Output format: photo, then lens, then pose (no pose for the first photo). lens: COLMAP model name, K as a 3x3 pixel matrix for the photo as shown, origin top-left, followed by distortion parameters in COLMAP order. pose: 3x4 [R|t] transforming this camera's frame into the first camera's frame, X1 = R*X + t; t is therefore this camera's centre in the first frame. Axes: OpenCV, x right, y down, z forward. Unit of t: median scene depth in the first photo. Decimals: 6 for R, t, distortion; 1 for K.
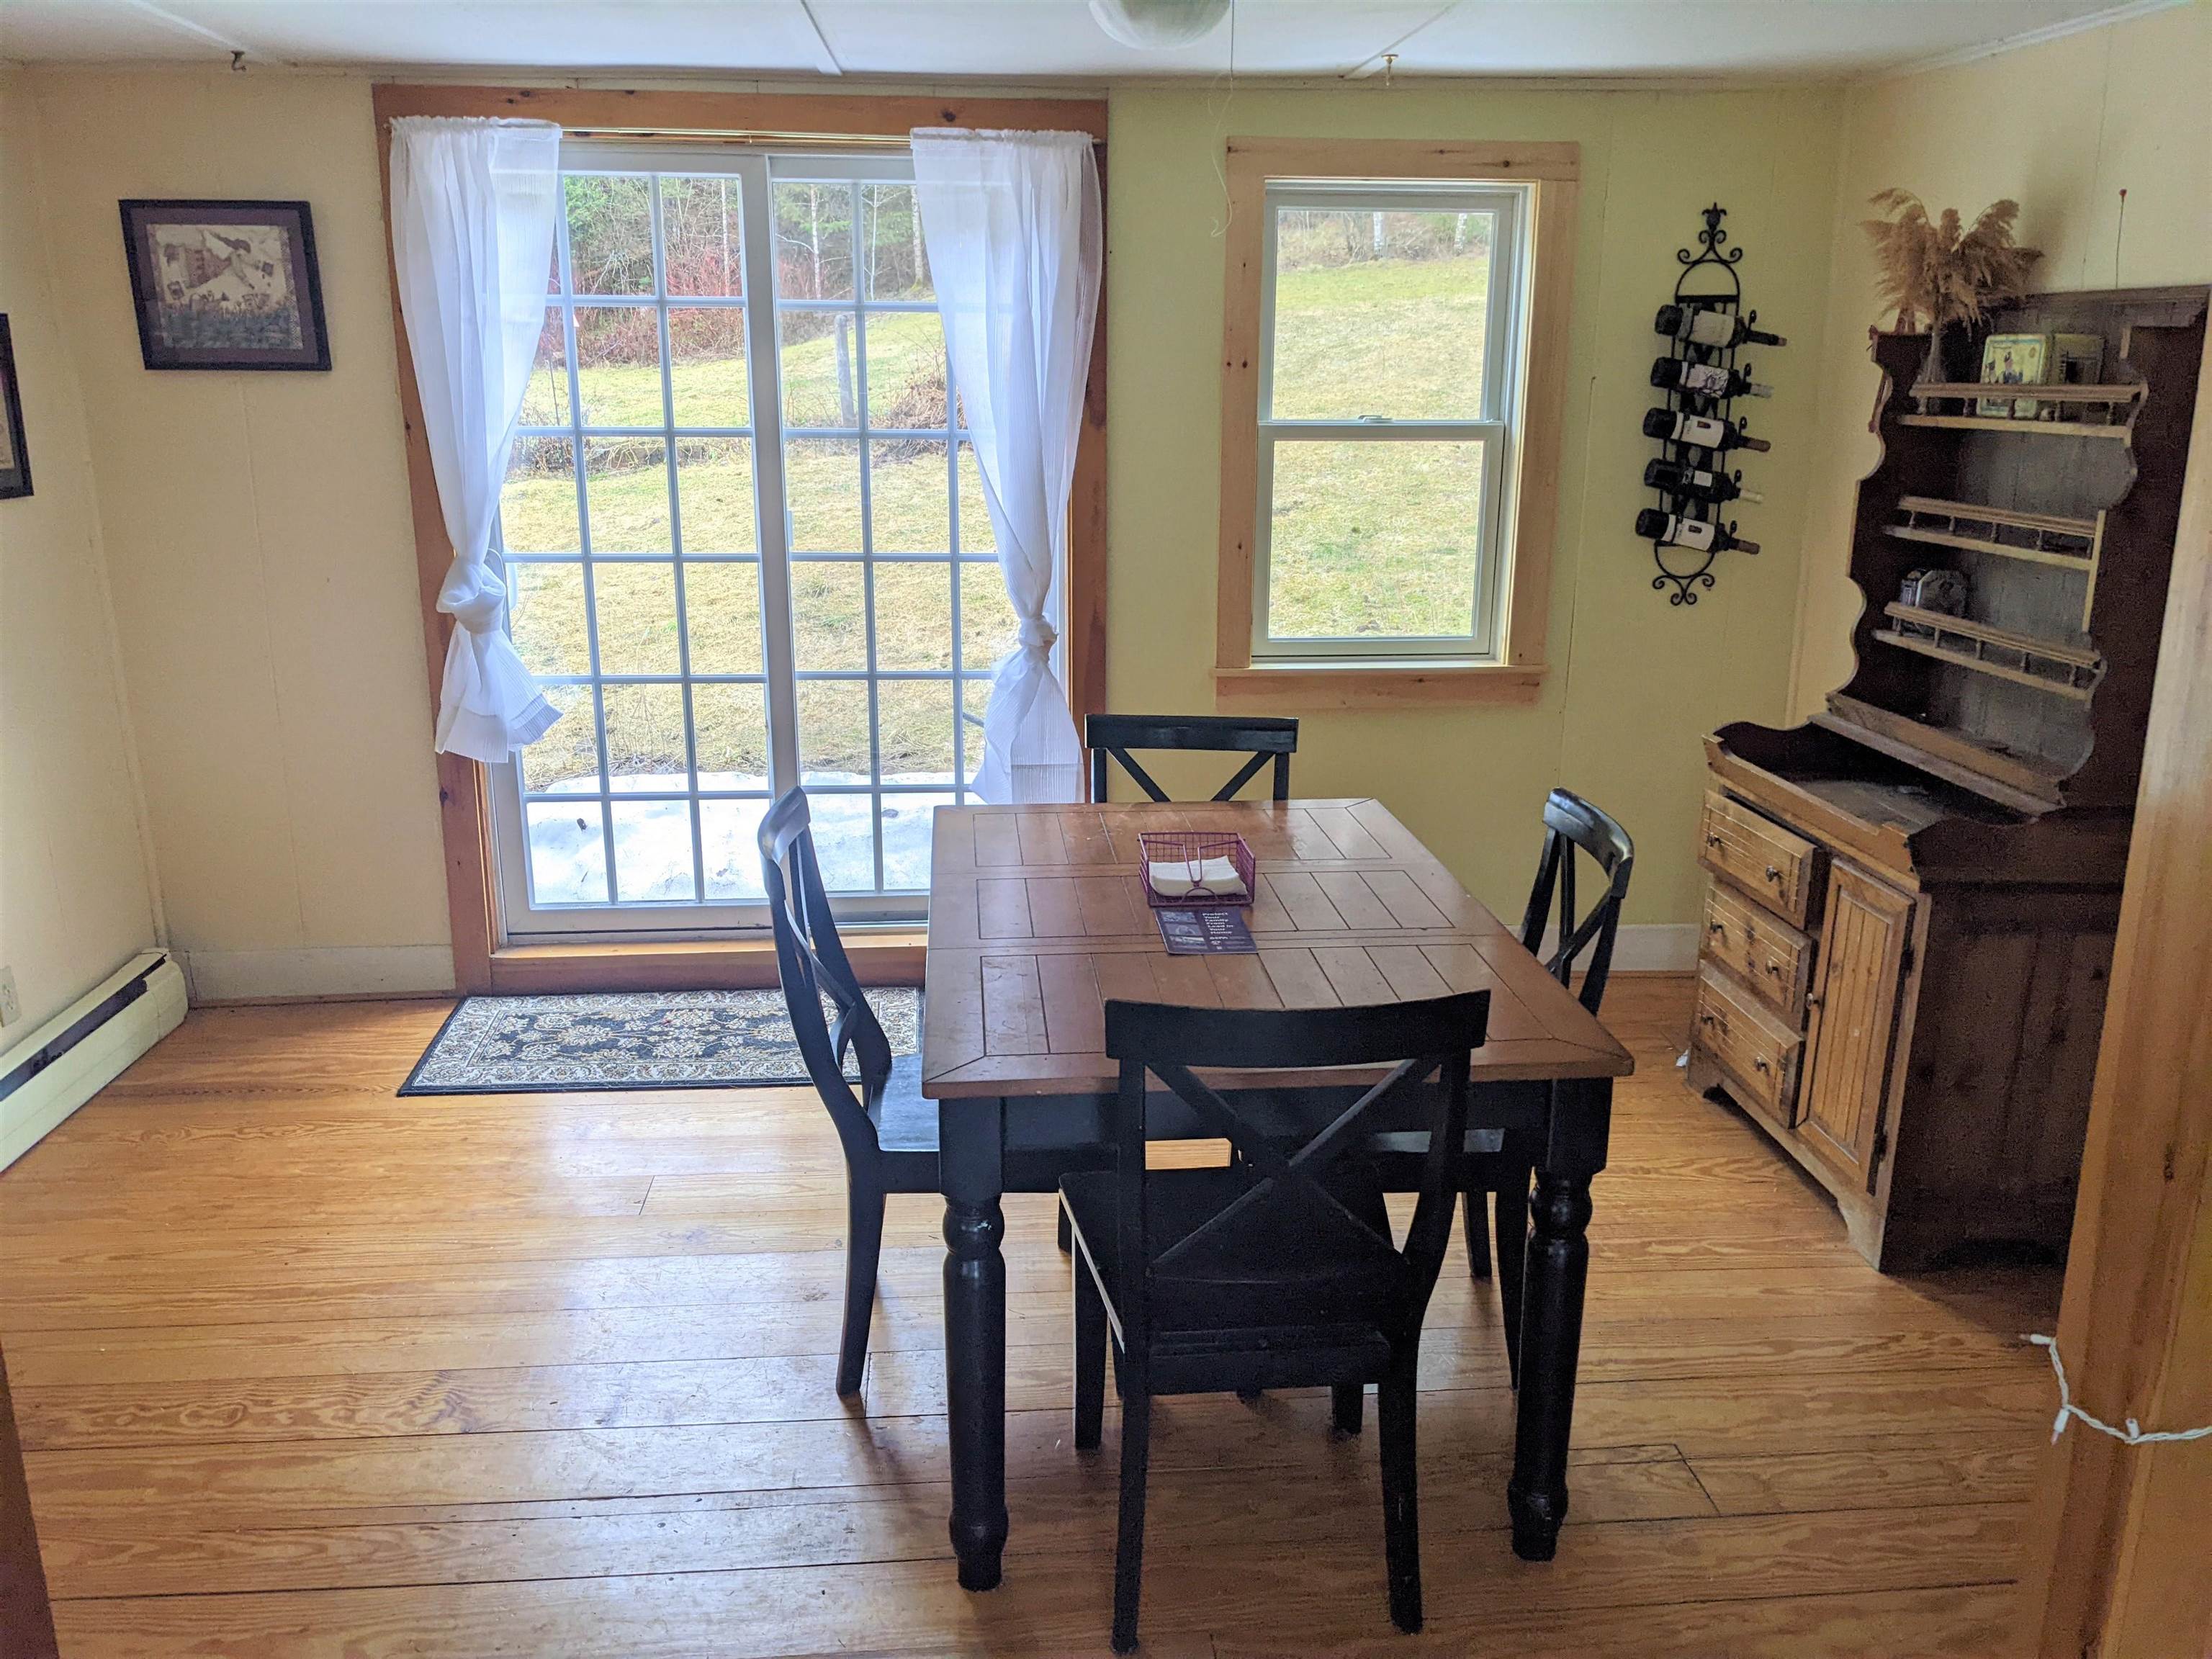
lens RADIAL K [[1734.6, 0, 1104.8], [0, 1734.6, 815.1], [0, 0, 1]] dist [0.024771, -0.046429]
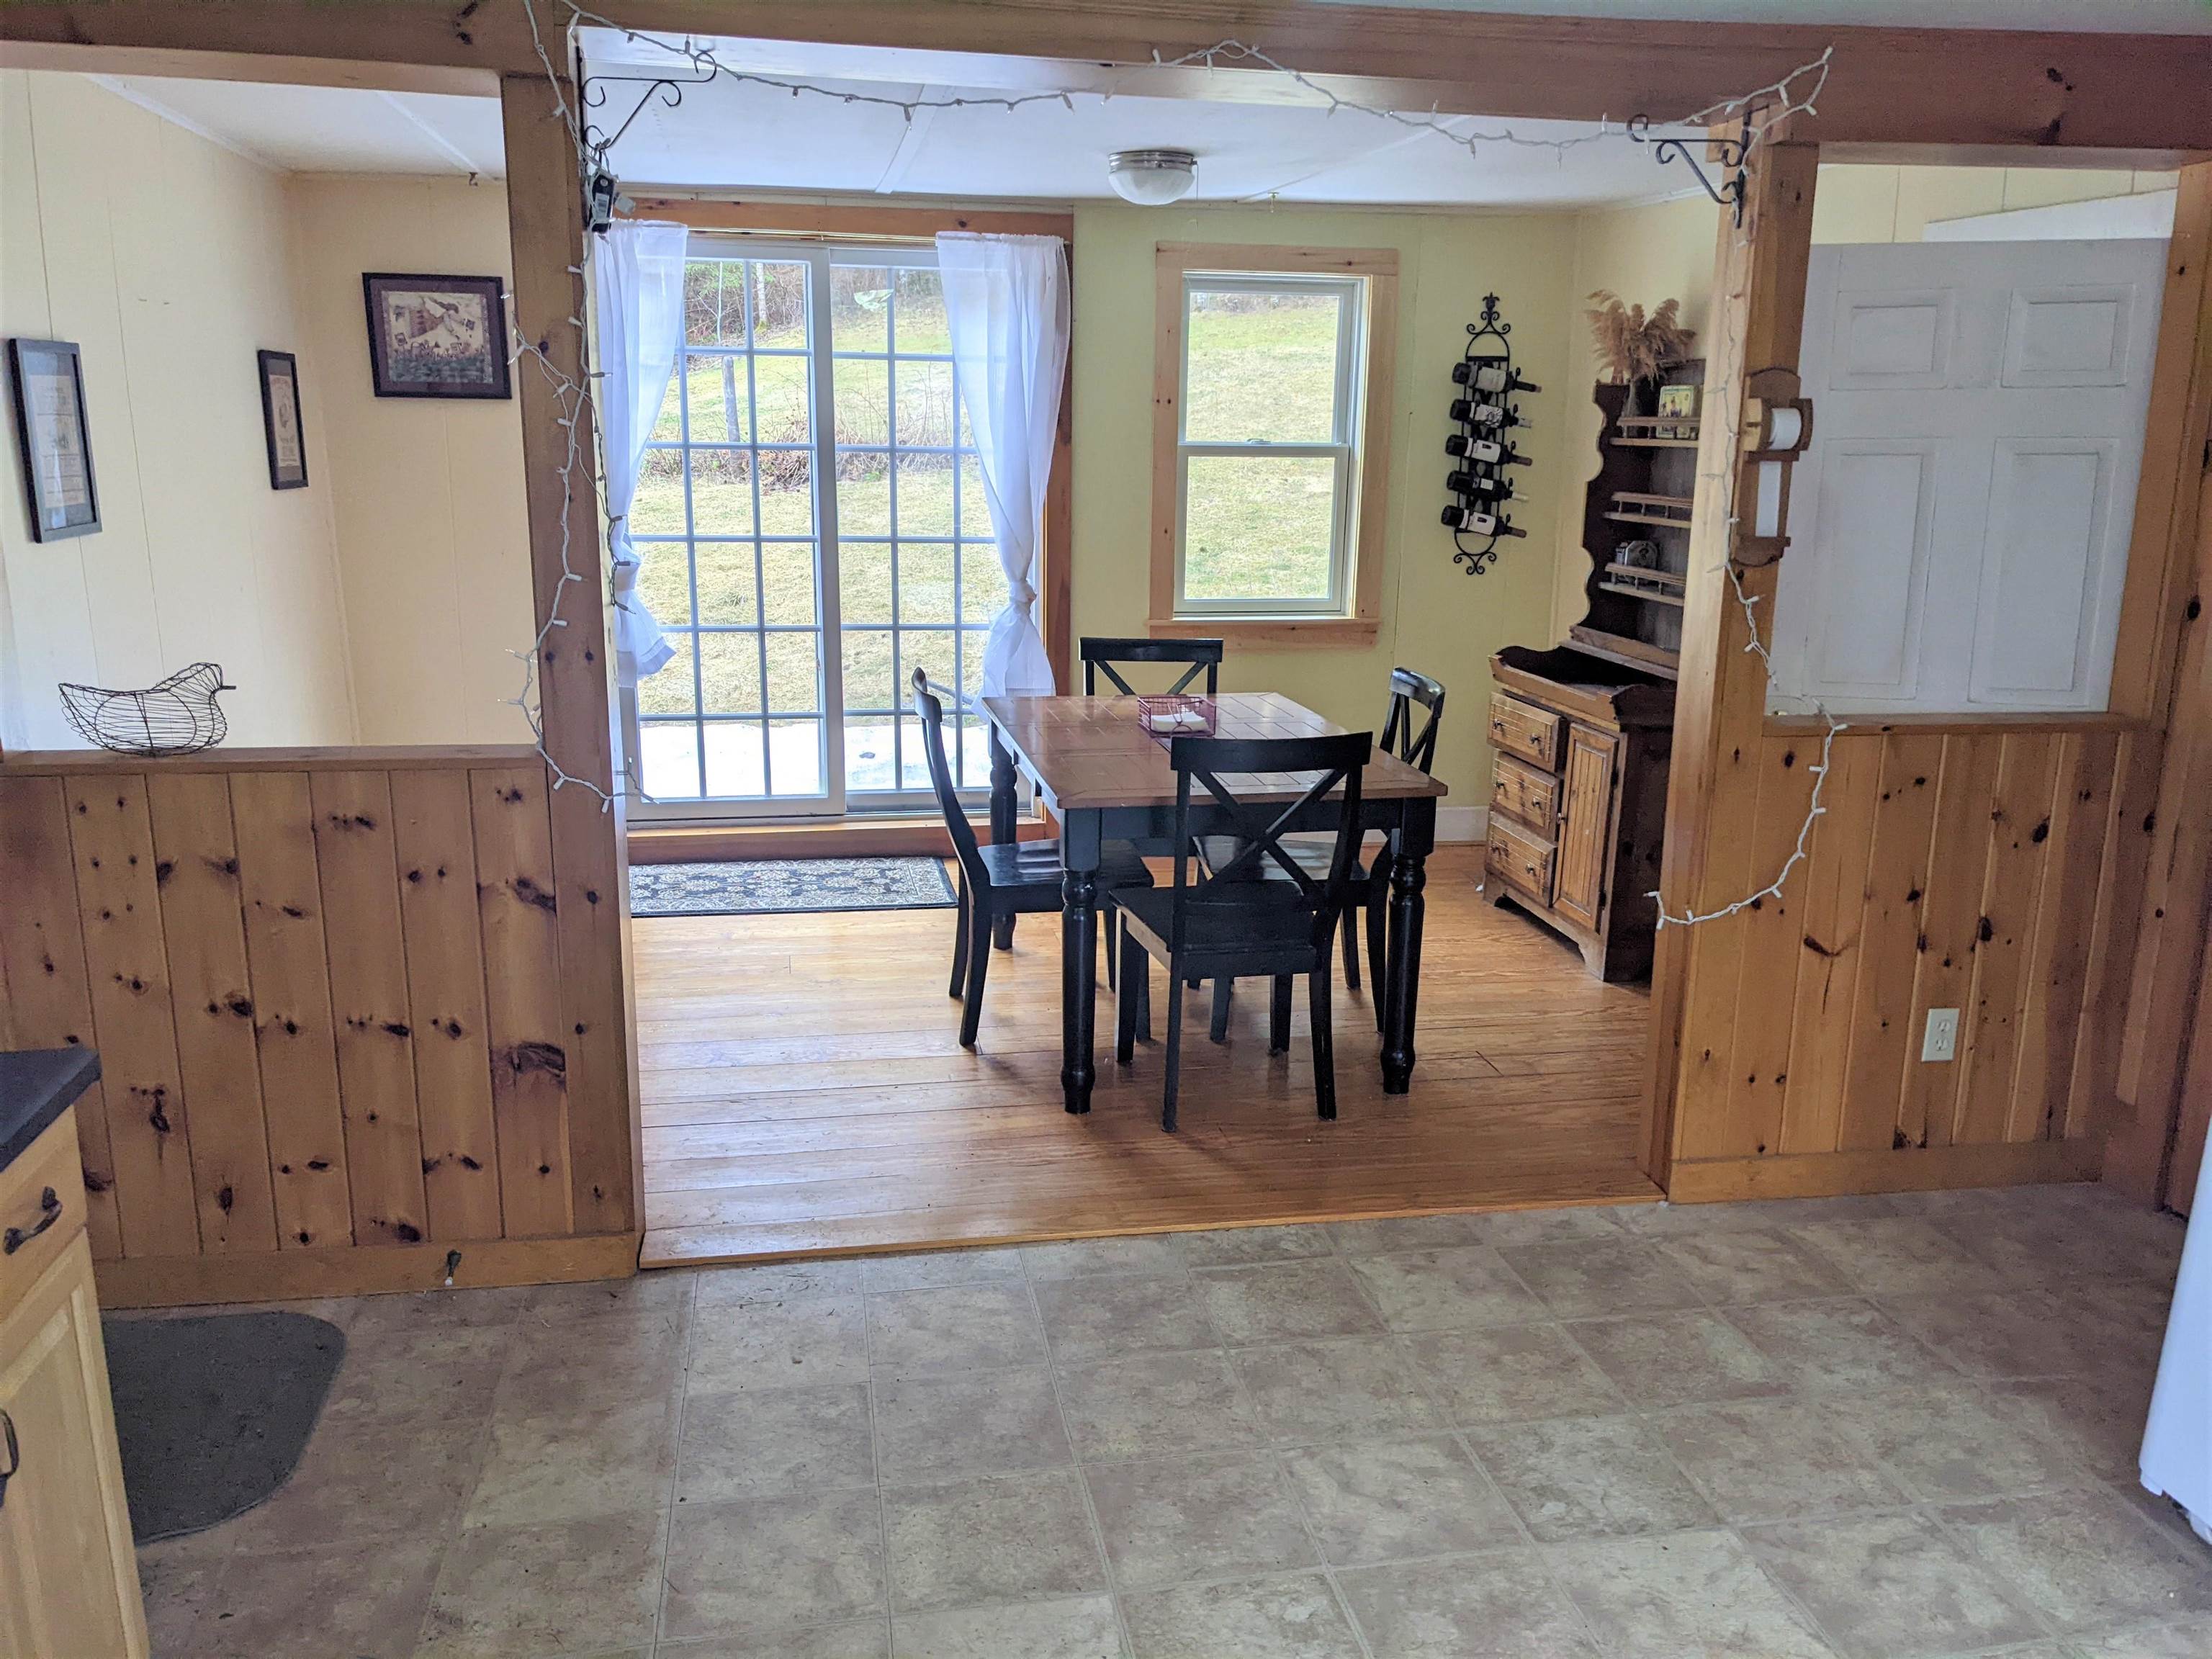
lens RADIAL K [[1734.6, 0, 1095.3], [0, 1734.6, 834.0], [0, 0, 1]] dist [0.024771, -0.046429]
pose [[0.995031, -0.015014, 0.098432, -0.130364], [0.016309, 0.999790, -0.012372, 0.114313], [-0.098226, 0.013916, 0.995067, -0.413836]]
